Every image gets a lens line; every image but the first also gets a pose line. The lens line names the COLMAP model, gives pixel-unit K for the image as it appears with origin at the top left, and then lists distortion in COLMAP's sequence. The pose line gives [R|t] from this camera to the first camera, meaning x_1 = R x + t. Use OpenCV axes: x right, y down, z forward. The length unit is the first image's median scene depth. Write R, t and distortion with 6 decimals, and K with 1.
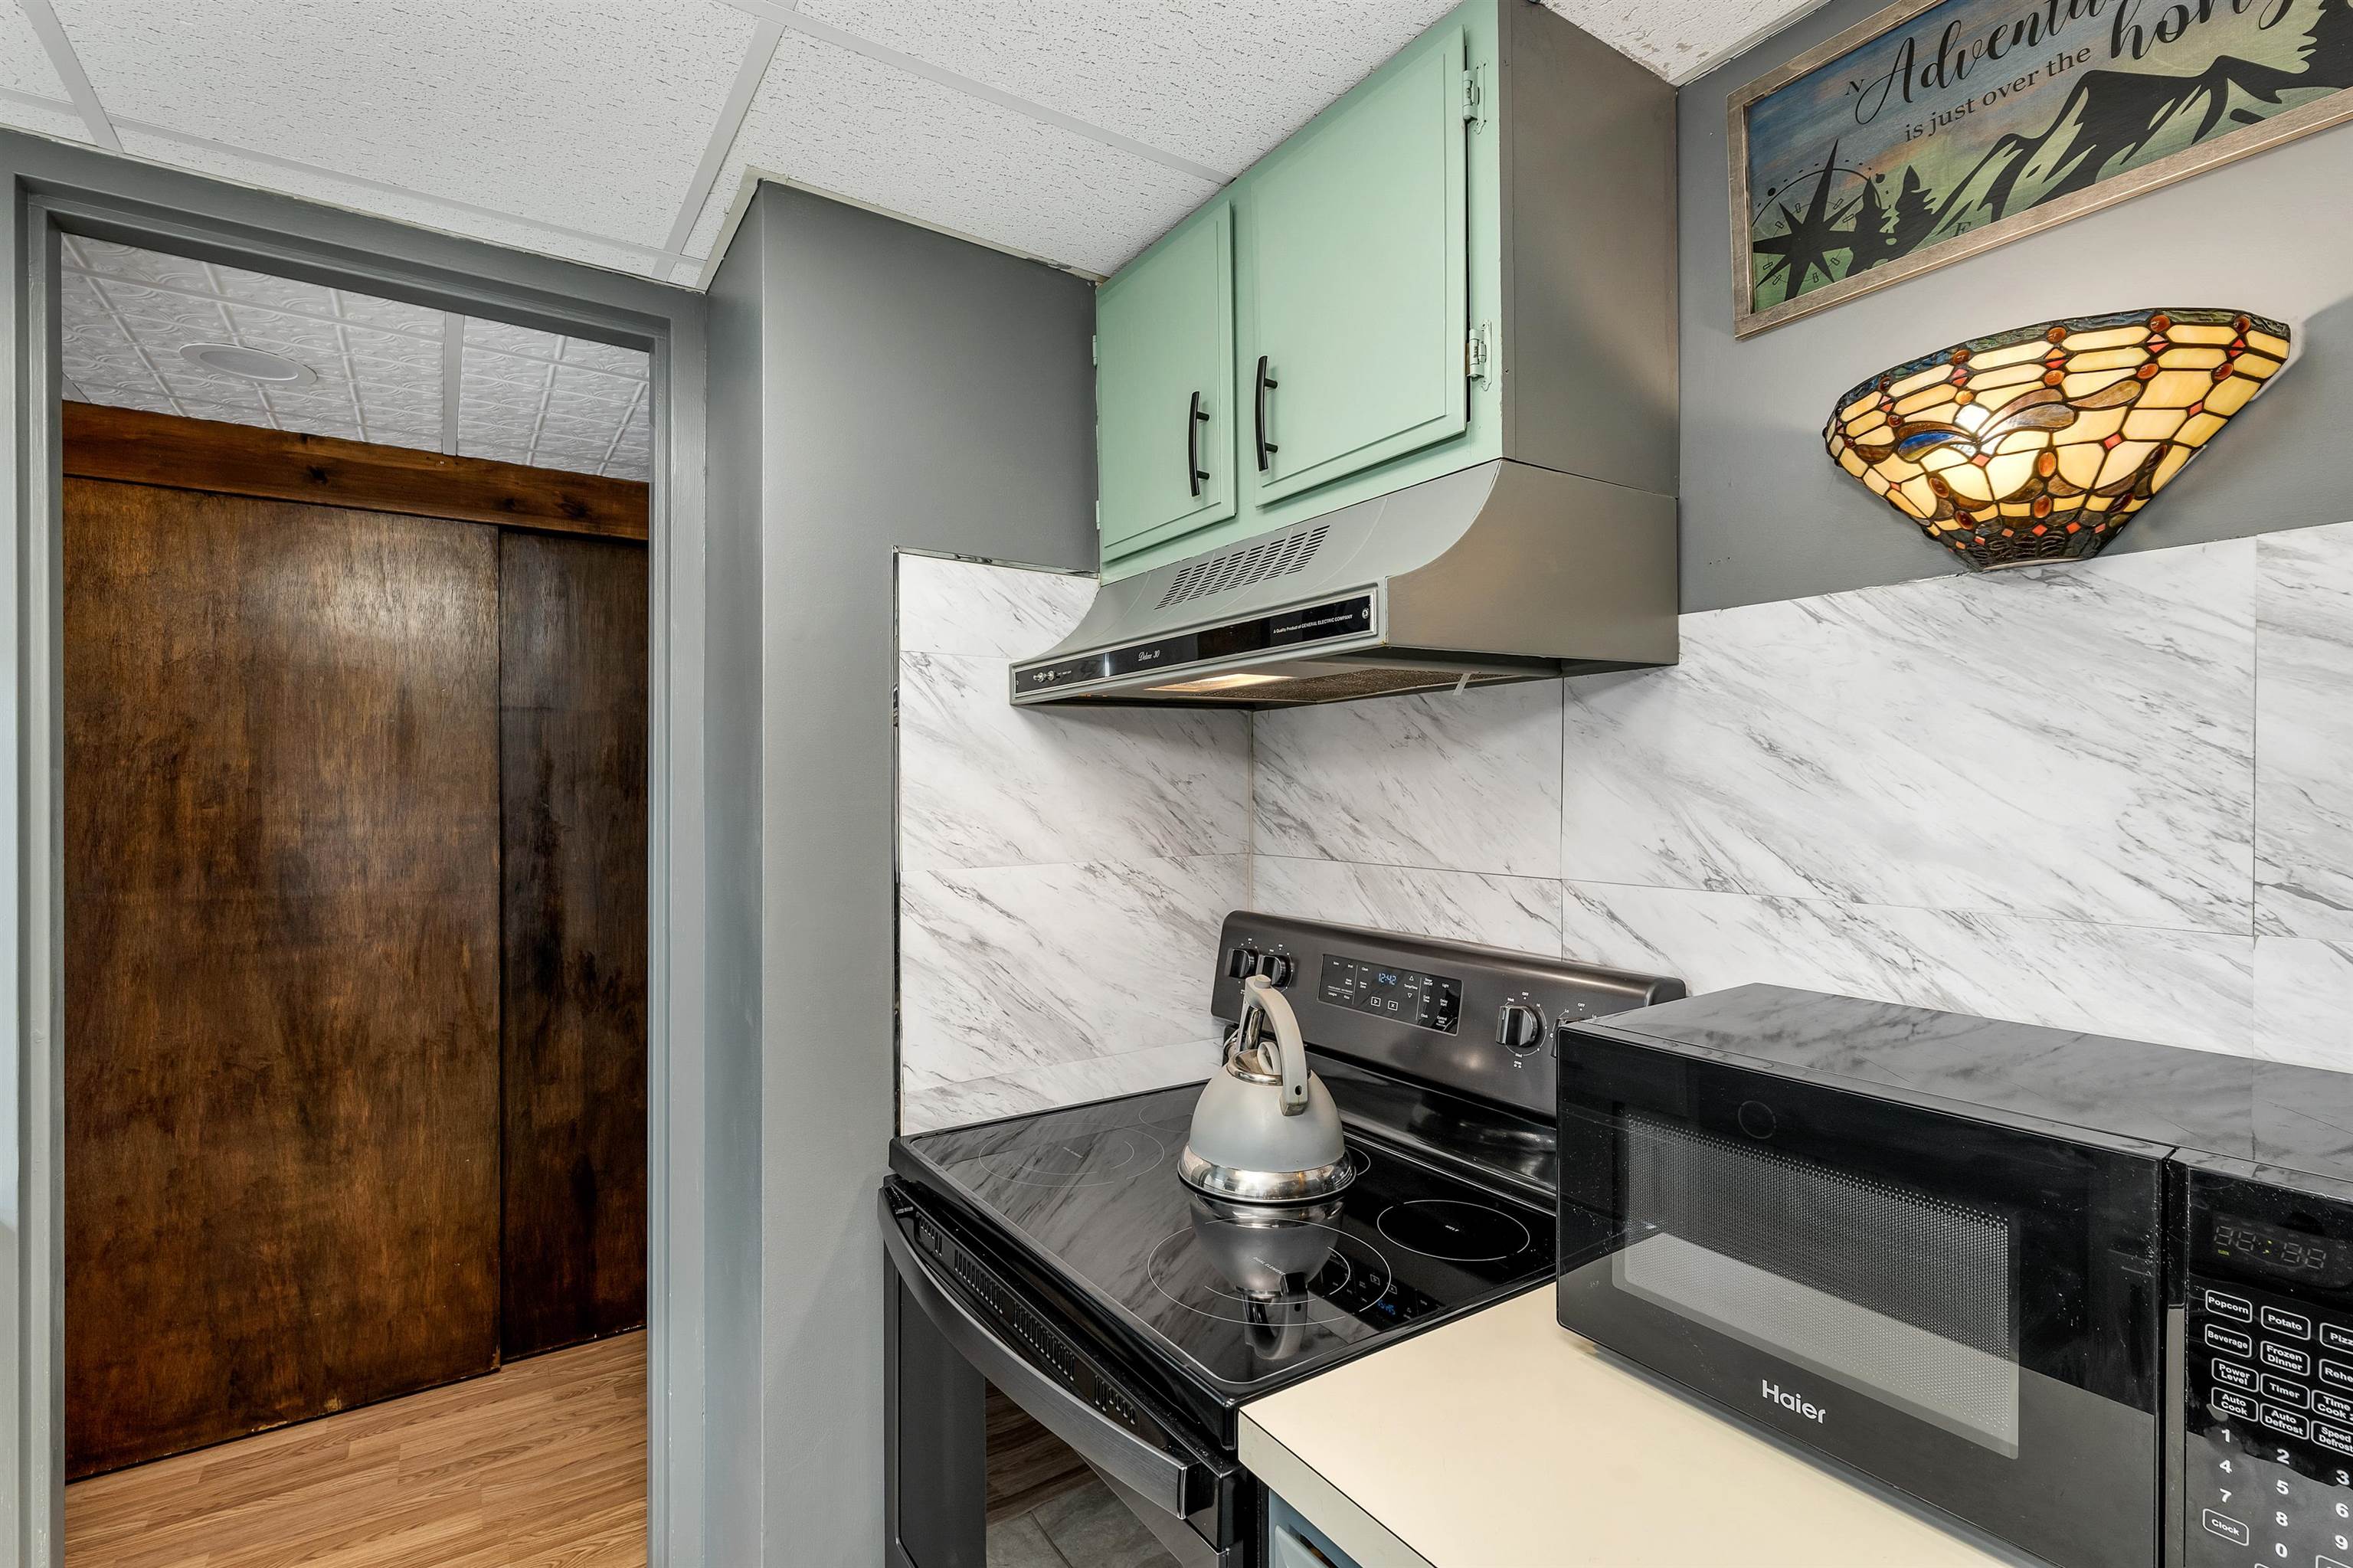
lens RADIAL K [[1089.2, 0, 1156.2], [0, 1089.2, 793.9], [0, 0, 1]] dist [0.002327, -0.000214]
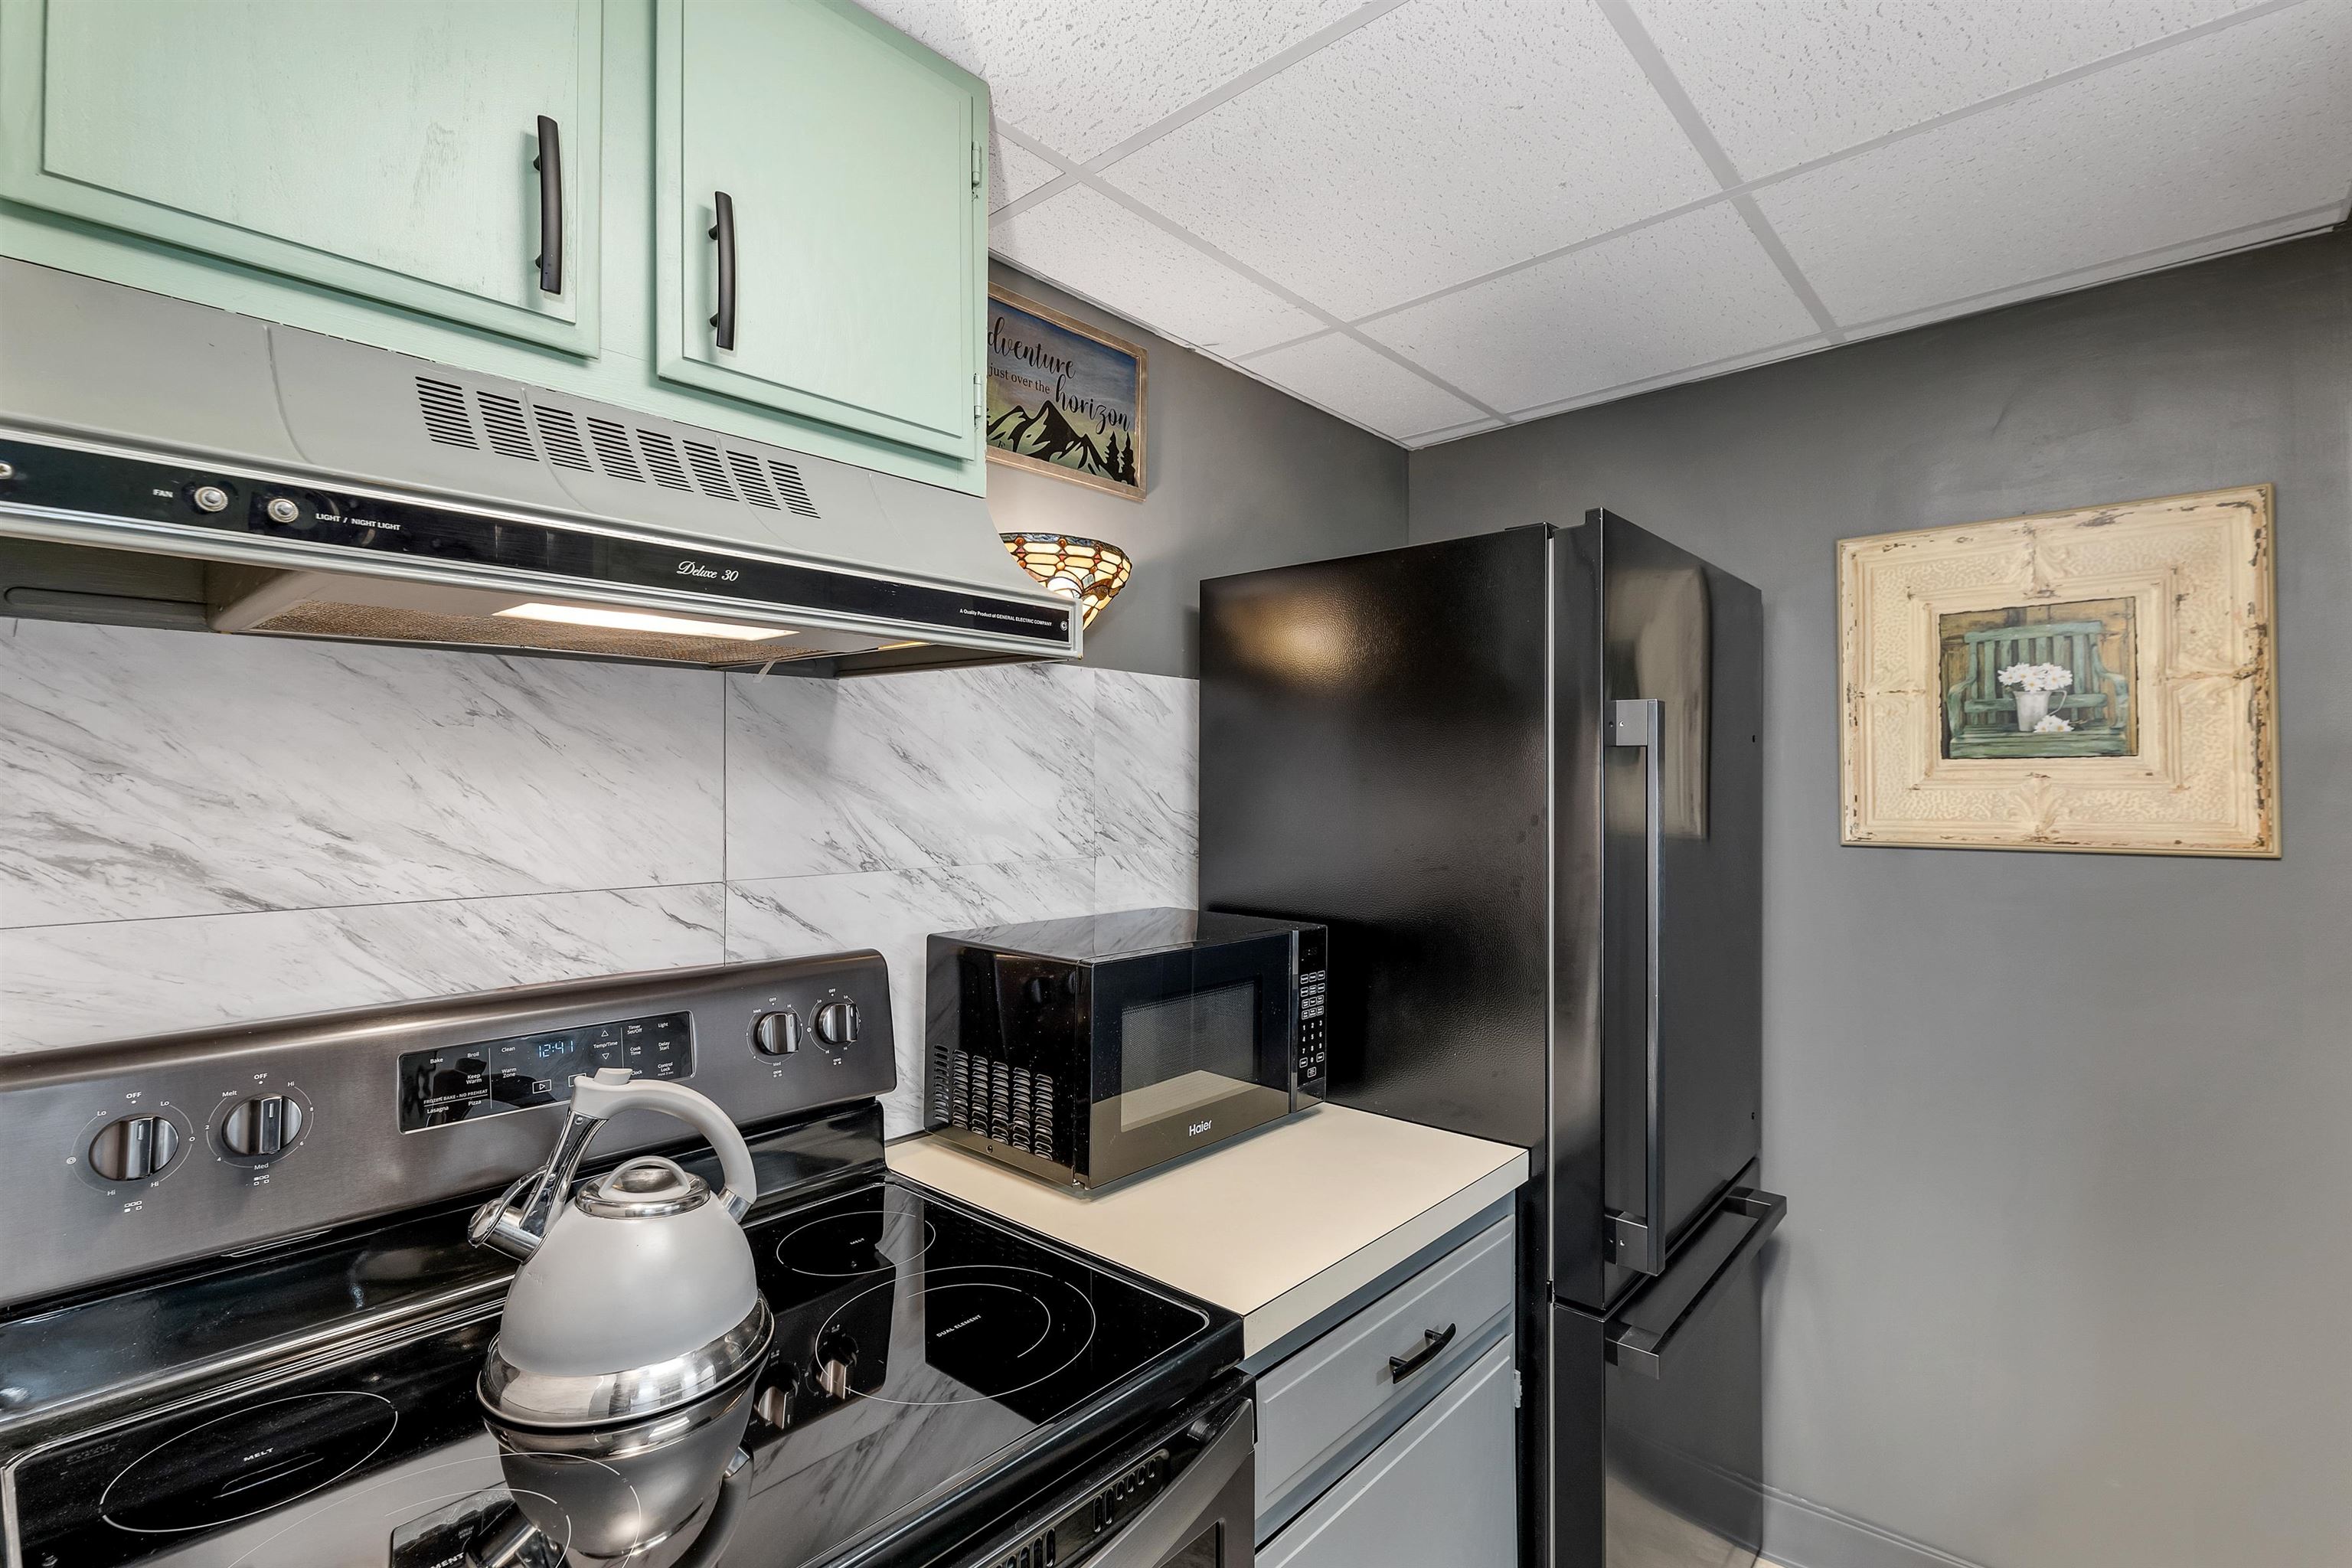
lens RADIAL K [[1088.7, 0, 1168.1], [0, 1088.7, 771.1], [0, 0, 1]] dist [0.002327, -0.000214]
pose [[-0.265404, 0.017141, 0.963985, -0.790538], [0.005690, 0.999852, -0.016213, -0.001166], [-0.964120, 0.001183, -0.265463, 1.055711]]
